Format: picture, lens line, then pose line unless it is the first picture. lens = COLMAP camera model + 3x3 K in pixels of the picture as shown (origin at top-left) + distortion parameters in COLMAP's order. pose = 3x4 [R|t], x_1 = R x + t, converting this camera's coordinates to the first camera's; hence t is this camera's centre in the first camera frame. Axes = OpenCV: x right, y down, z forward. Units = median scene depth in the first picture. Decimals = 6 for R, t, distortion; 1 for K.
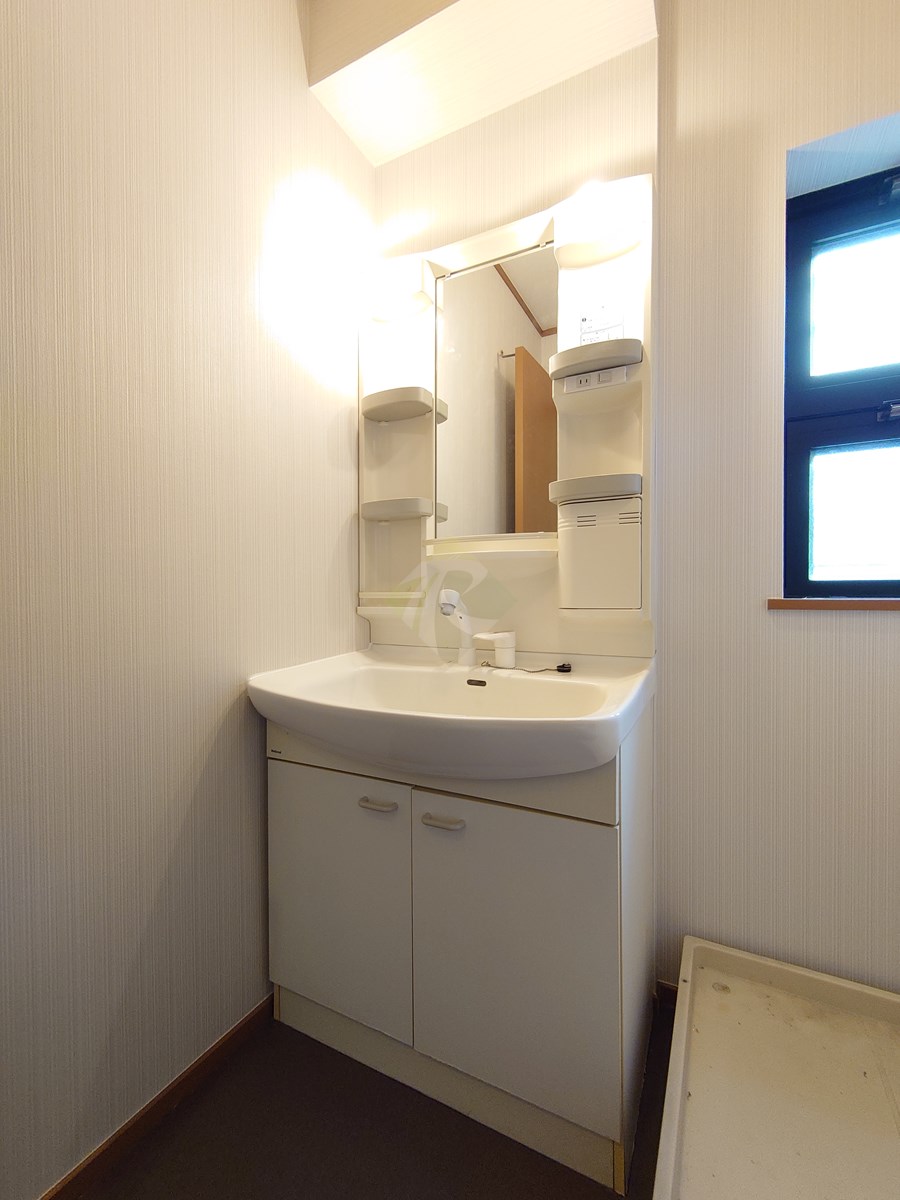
lens RADIAL K [[519.9, 0, 449.1], [0, 519.9, 600.8], [0, 0, 1]] dist [0.001327, -0.000758]
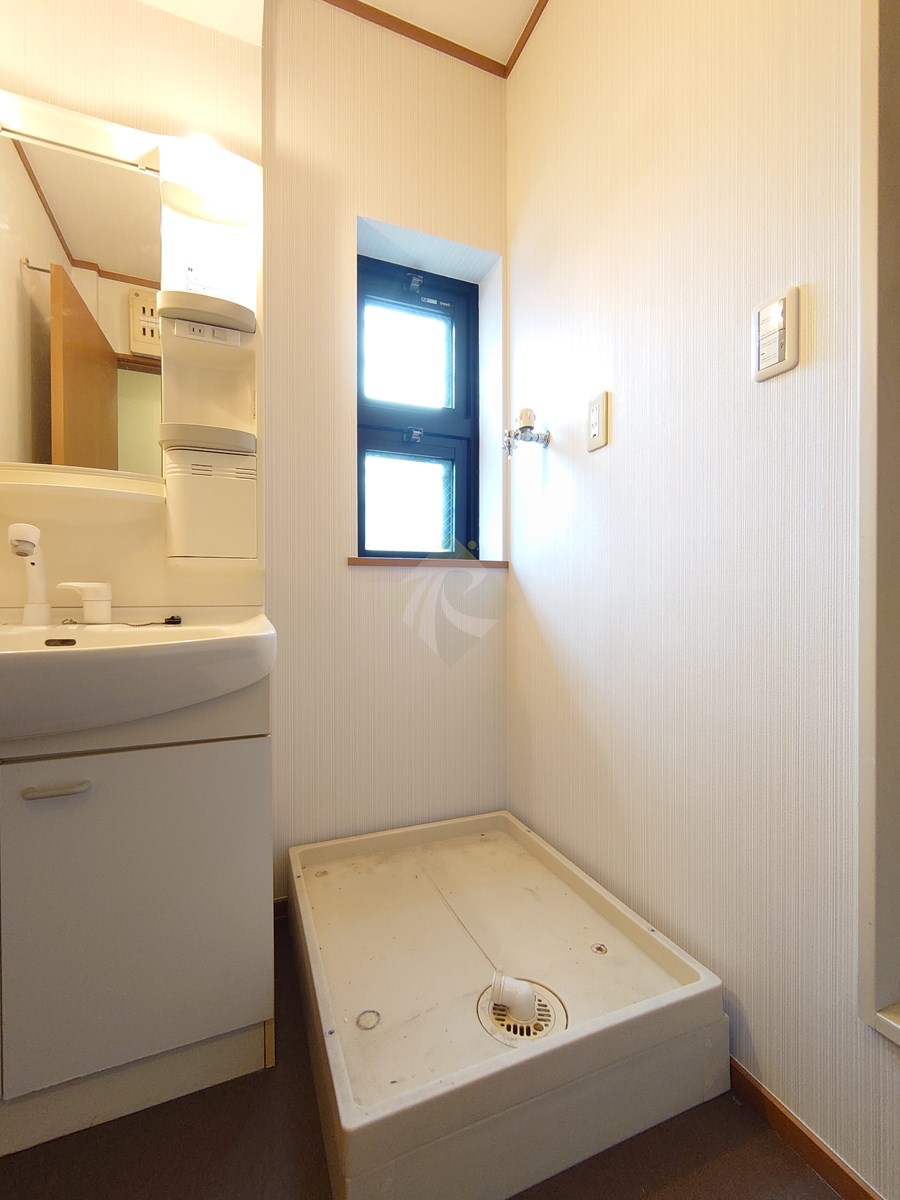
lens RADIAL K [[519.9, 0, 450.7], [0, 519.9, 600.7], [0, 0, 1]] dist [0.001327, -0.000758]
pose [[0.640928, -0.002959, 0.767595, -0.197194], [0.008041, 0.999964, -0.002859, 0.104963], [-0.767559, 0.008005, 0.640928, -0.012556]]
